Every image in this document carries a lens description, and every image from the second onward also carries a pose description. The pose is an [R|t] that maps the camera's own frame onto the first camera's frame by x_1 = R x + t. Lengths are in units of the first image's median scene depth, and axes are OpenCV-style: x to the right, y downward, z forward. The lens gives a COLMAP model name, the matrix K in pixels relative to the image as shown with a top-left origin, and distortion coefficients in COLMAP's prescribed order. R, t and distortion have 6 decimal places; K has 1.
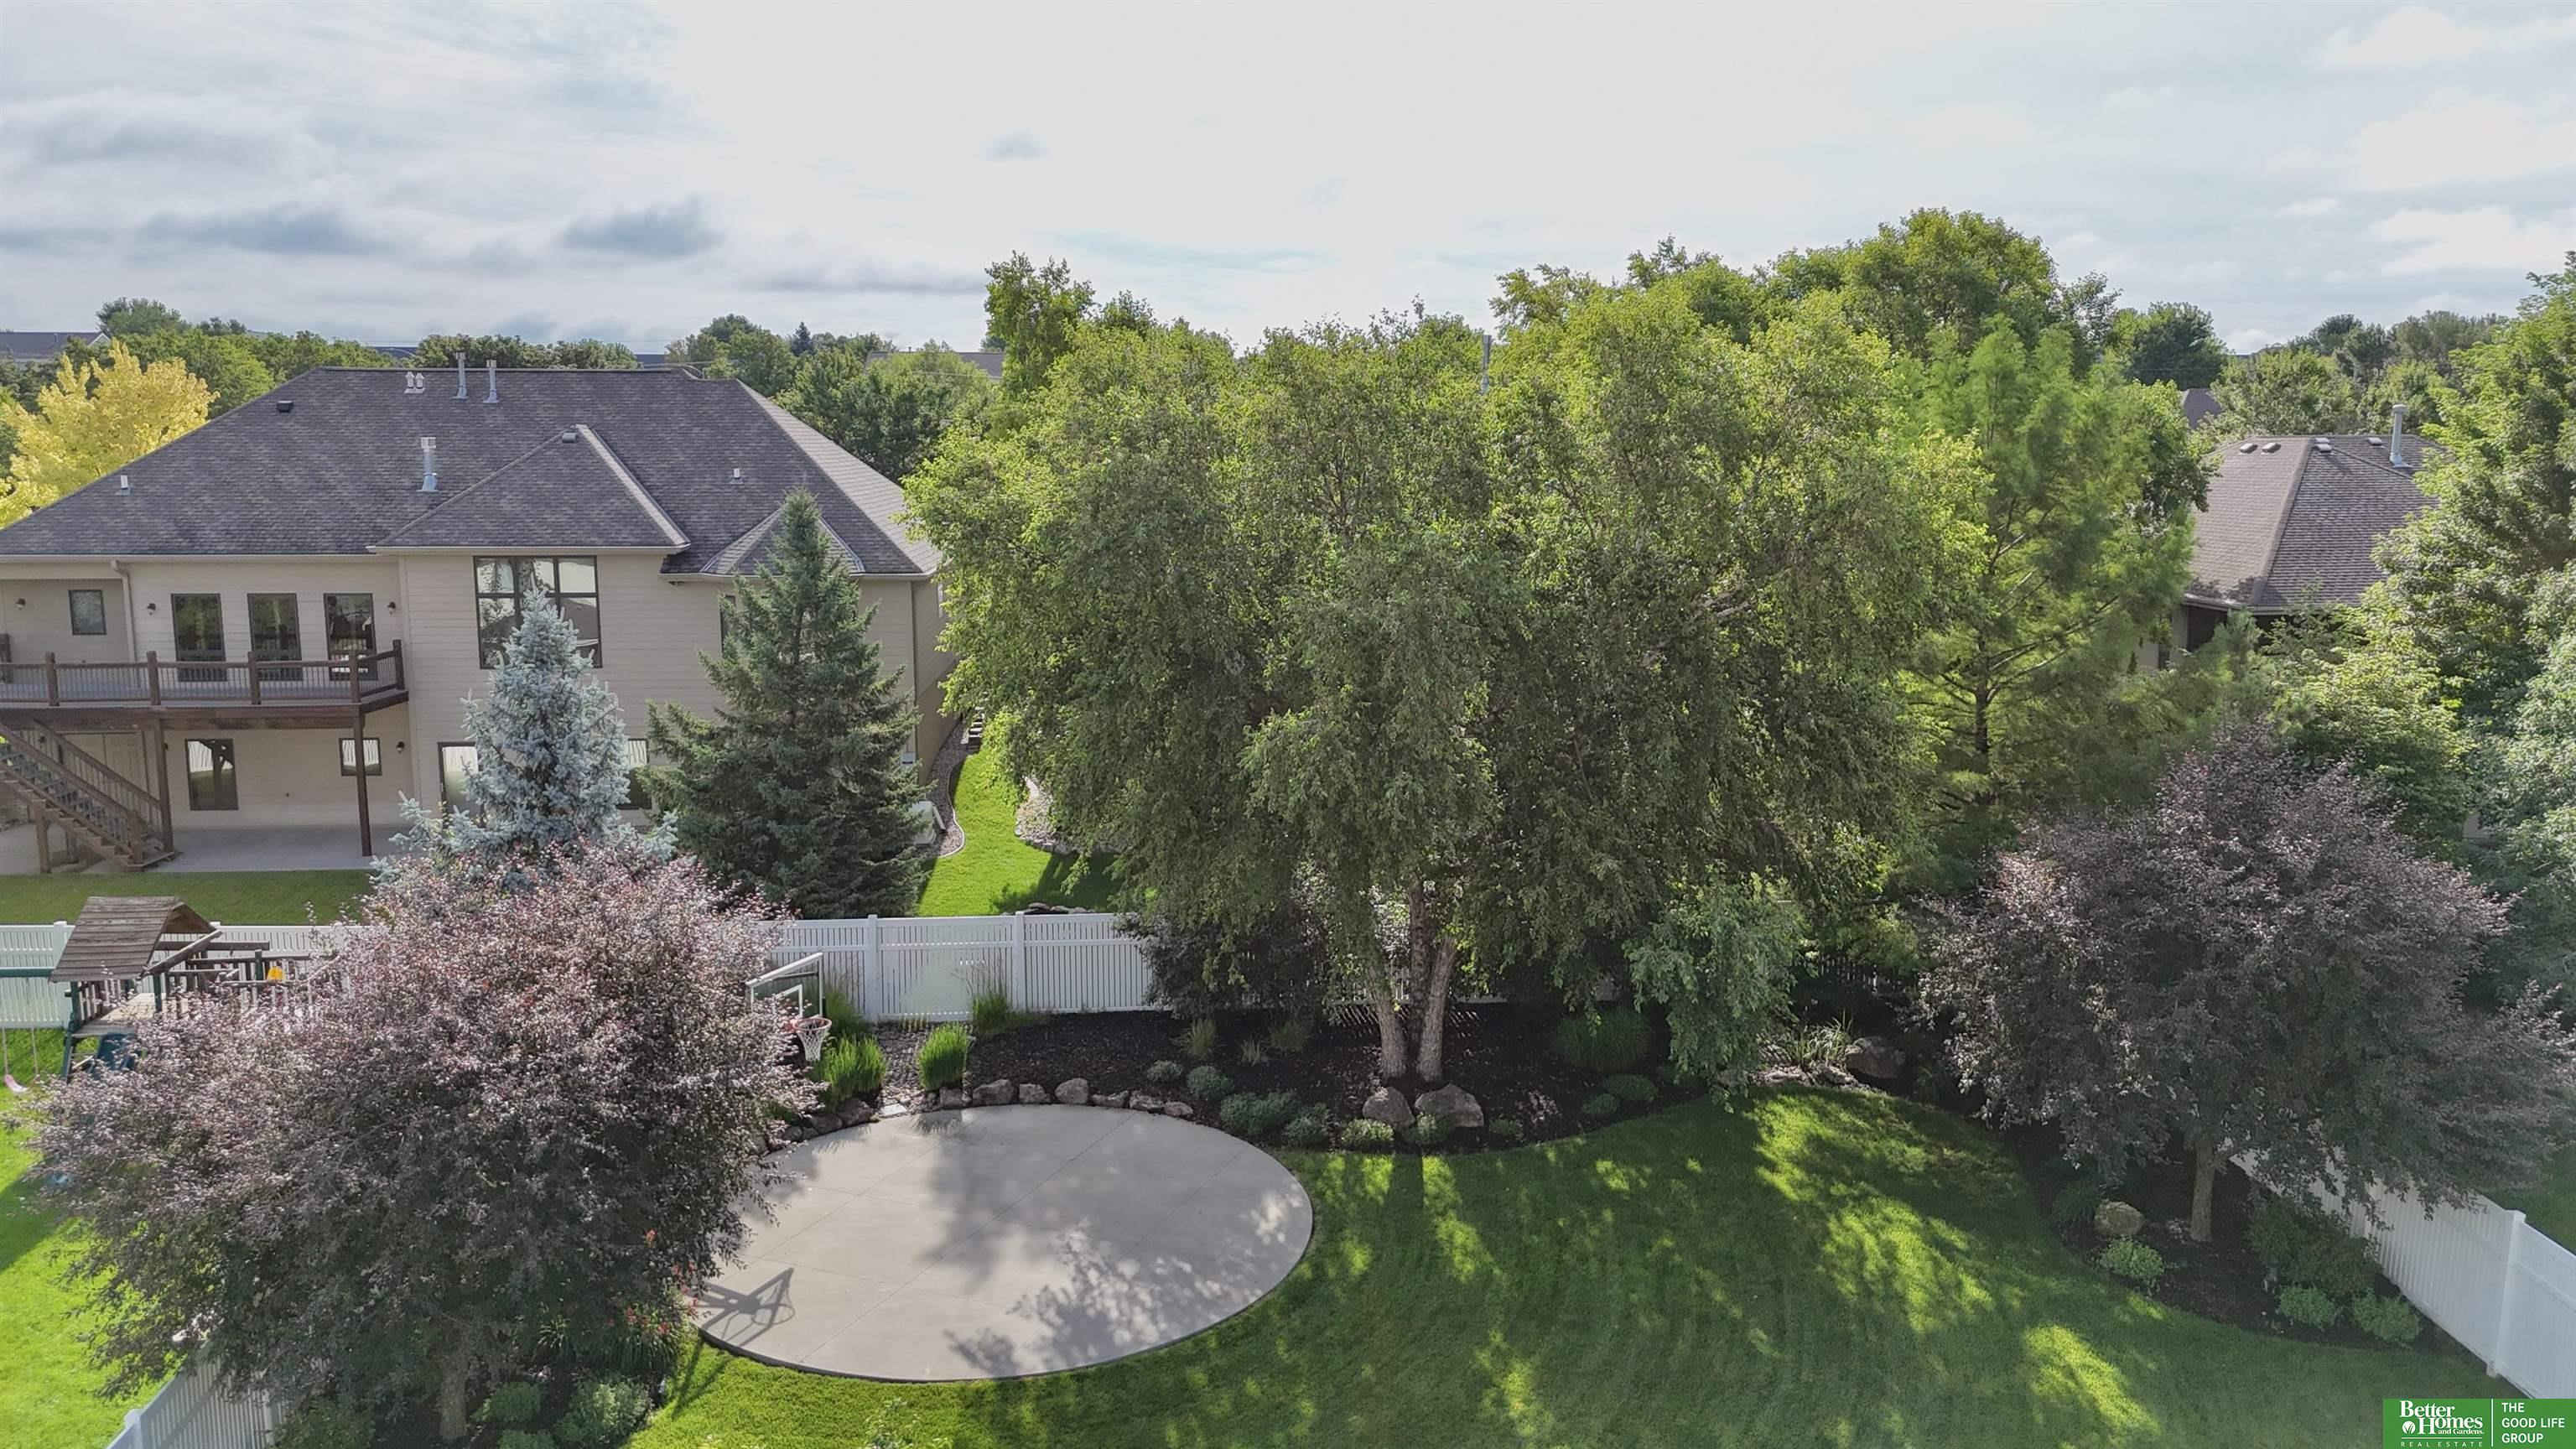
lens RADIAL K [[1894.0, 0, 1293.9], [0, 1894.0, 725.9], [0, 0, 1]] dist [0.065670, -0.055272]
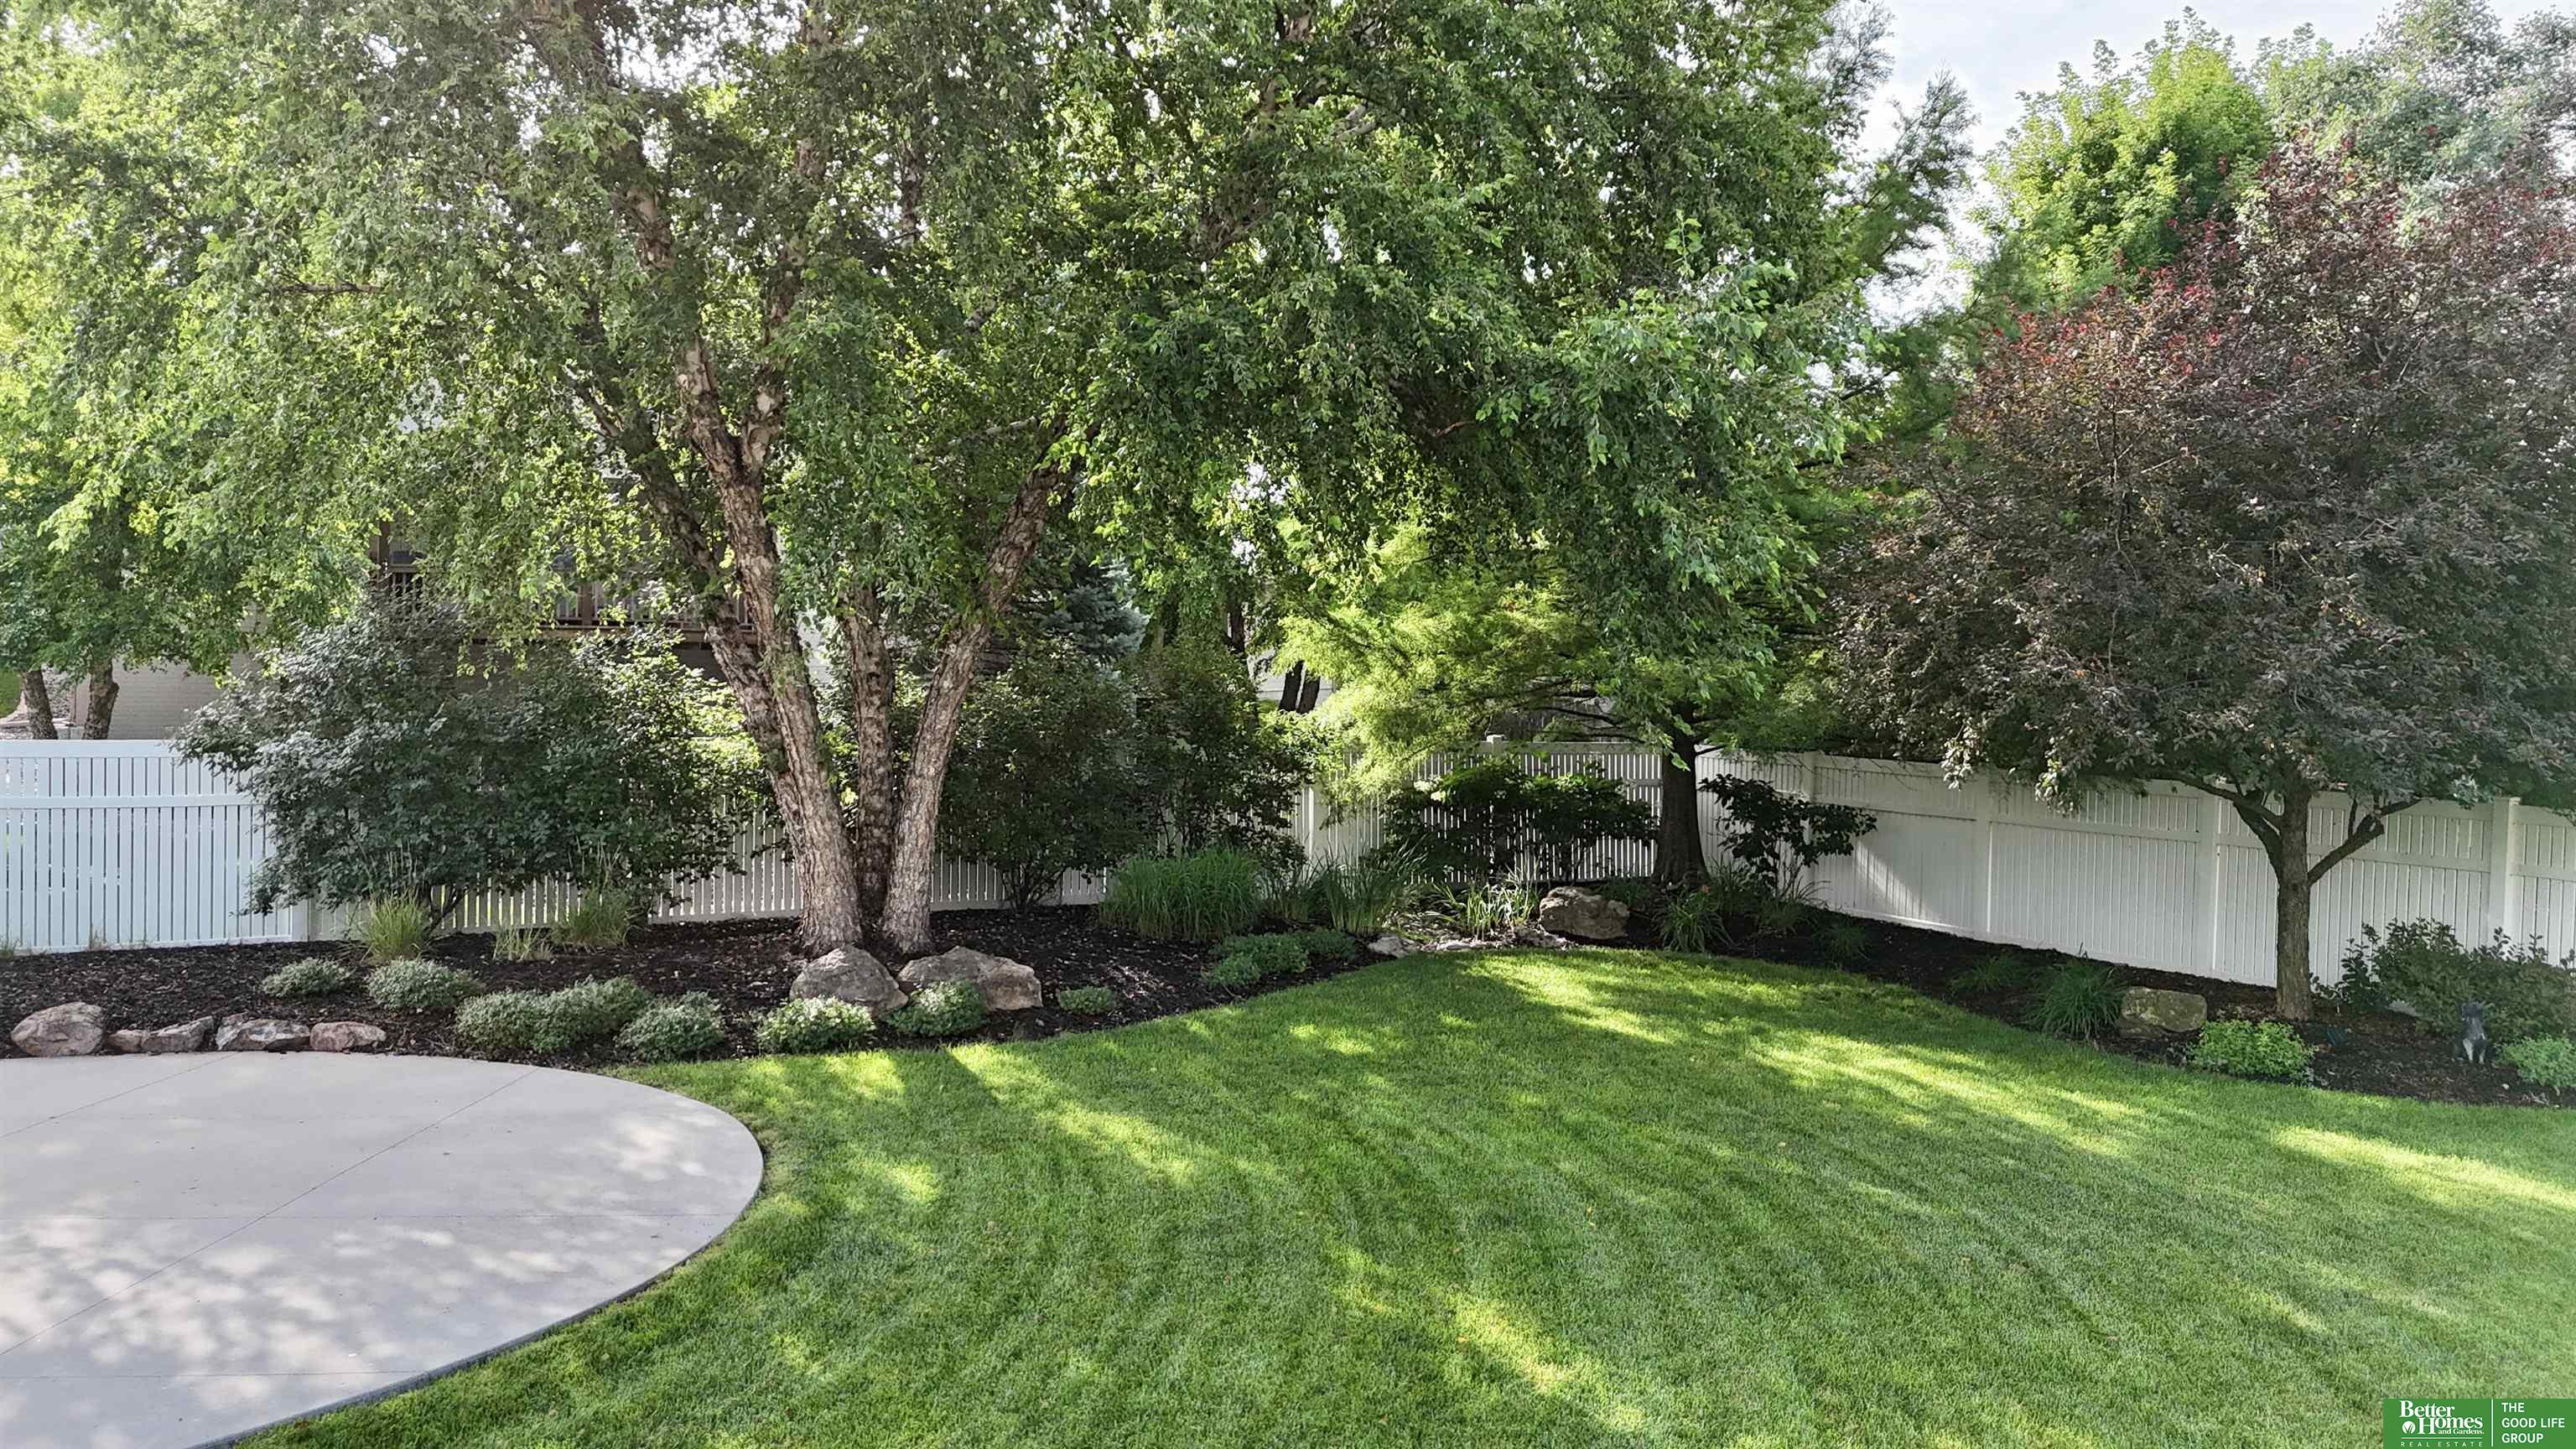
lens RADIAL K [[1894.0, 0, 1281.3], [0, 1894.0, 726.4], [0, 0, 1]] dist [0.065670, -0.055272]
pose [[0.904582, 0.011877, 0.426135, -0.061250], [0.059493, 0.986313, -0.153779, 0.234555], [-0.422129, 0.164457, 0.891494, 0.556186]]
